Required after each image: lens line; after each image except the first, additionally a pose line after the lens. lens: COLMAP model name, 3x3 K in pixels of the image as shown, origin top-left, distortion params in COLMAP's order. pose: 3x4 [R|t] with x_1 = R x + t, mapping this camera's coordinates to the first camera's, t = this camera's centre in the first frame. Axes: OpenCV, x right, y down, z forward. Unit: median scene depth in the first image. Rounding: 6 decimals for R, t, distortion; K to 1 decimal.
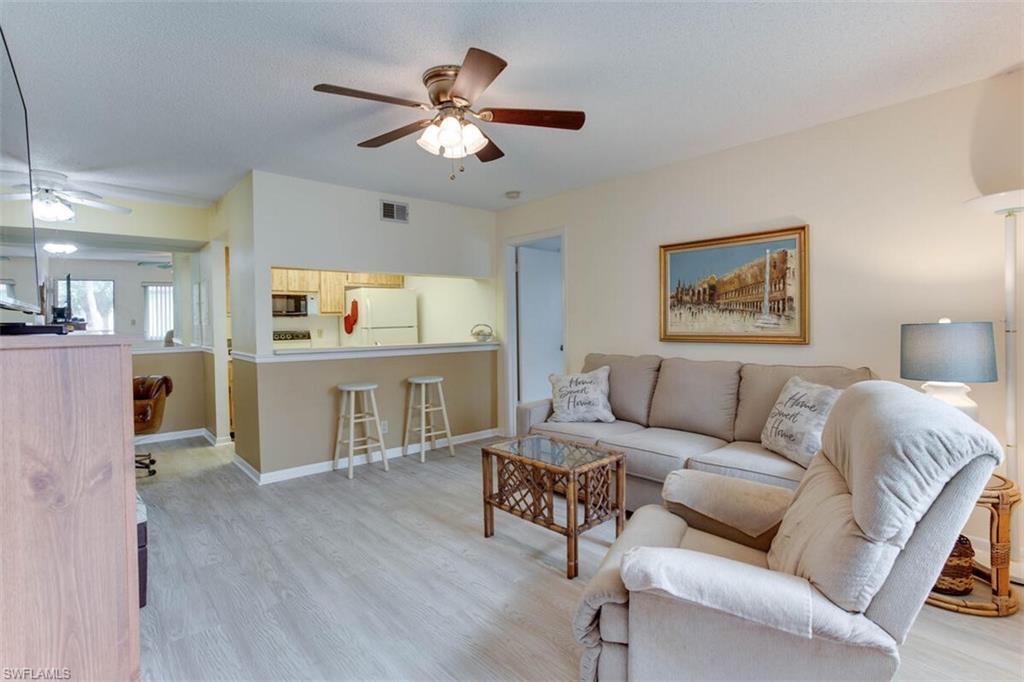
lens RADIAL K [[506.4, 0, 512.4], [0, 506.4, 345.1], [0, 0, 1]] dist [-0.049668, 0.072426]
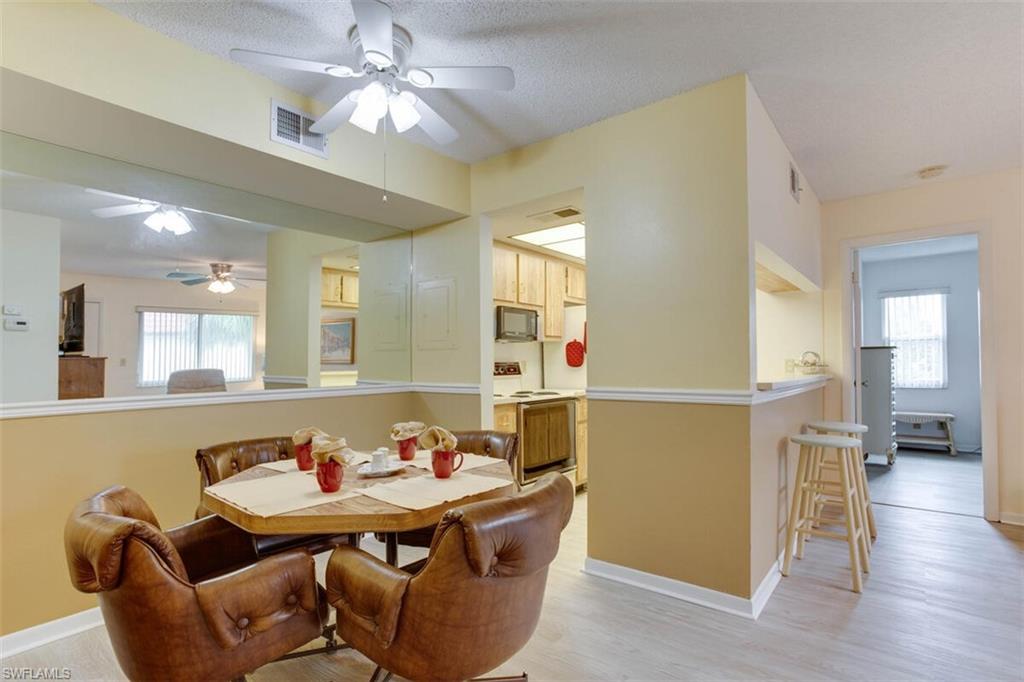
lens RADIAL K [[506.4, 0, 512.4], [0, 506.4, 345.1], [0, 0, 1]] dist [-0.049668, 0.072426]
pose [[0.981222, 0.005672, 0.192801, -0.565788], [0.013358, 0.995169, -0.097262, 0.016706], [-0.192421, 0.098011, 0.976406, 0.306454]]
